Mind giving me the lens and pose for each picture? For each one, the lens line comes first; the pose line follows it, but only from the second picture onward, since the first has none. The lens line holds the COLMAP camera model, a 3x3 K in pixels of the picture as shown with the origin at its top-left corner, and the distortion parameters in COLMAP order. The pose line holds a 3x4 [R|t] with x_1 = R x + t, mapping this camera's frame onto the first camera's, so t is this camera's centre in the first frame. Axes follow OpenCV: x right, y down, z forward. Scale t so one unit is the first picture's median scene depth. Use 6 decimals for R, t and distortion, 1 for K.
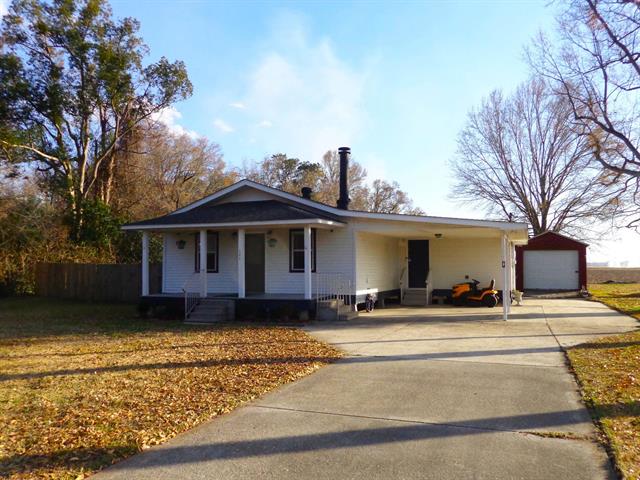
lens RADIAL K [[554.3, 0, 320.0], [0, 554.3, 240.0], [0, 0, 1]] dist [-0.000193, 0.000016]
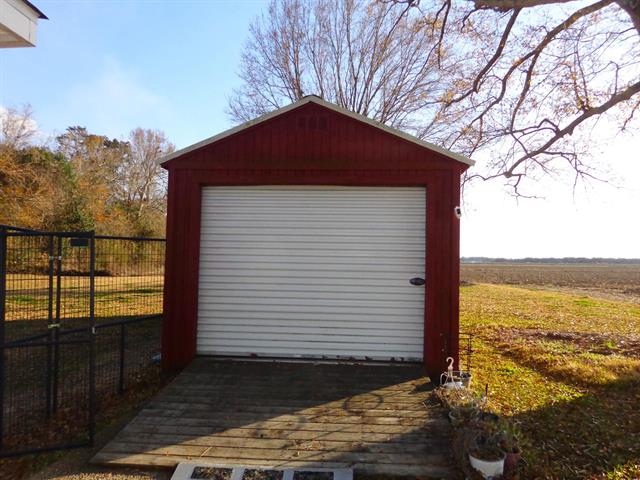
lens RADIAL K [[452.7, 0, 320.0], [0, 452.7, 240.0], [0, 0, 1]] dist [0.001051, 0.000989]
pose [[0.960936, 0.024985, 0.275642, 0.339731], [-0.025919, 0.999664, -0.000255, 0.037685], [-0.275556, -0.006899, 0.961260, 0.758262]]
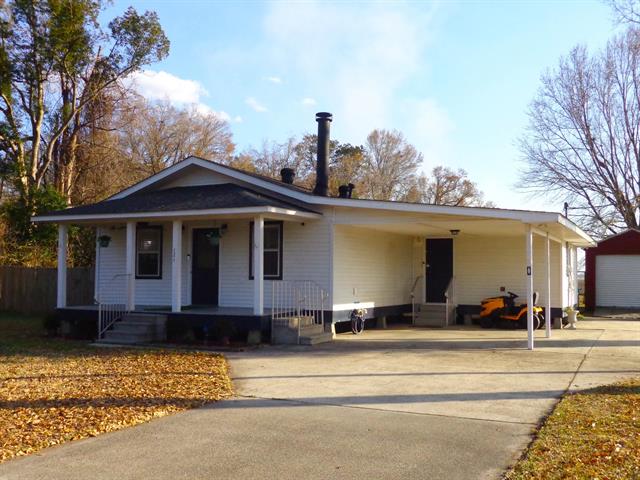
lens RADIAL K [[685.1, 0, 320.0], [0, 685.1, 240.0], [0, 0, 1]] dist [0.000967, 0.011045]
pose [[0.996493, 0.005824, -0.083472, 0.070323], [-0.006216, 0.999971, -0.004446, 0.005086], [0.083444, 0.004949, 0.996500, 0.048433]]
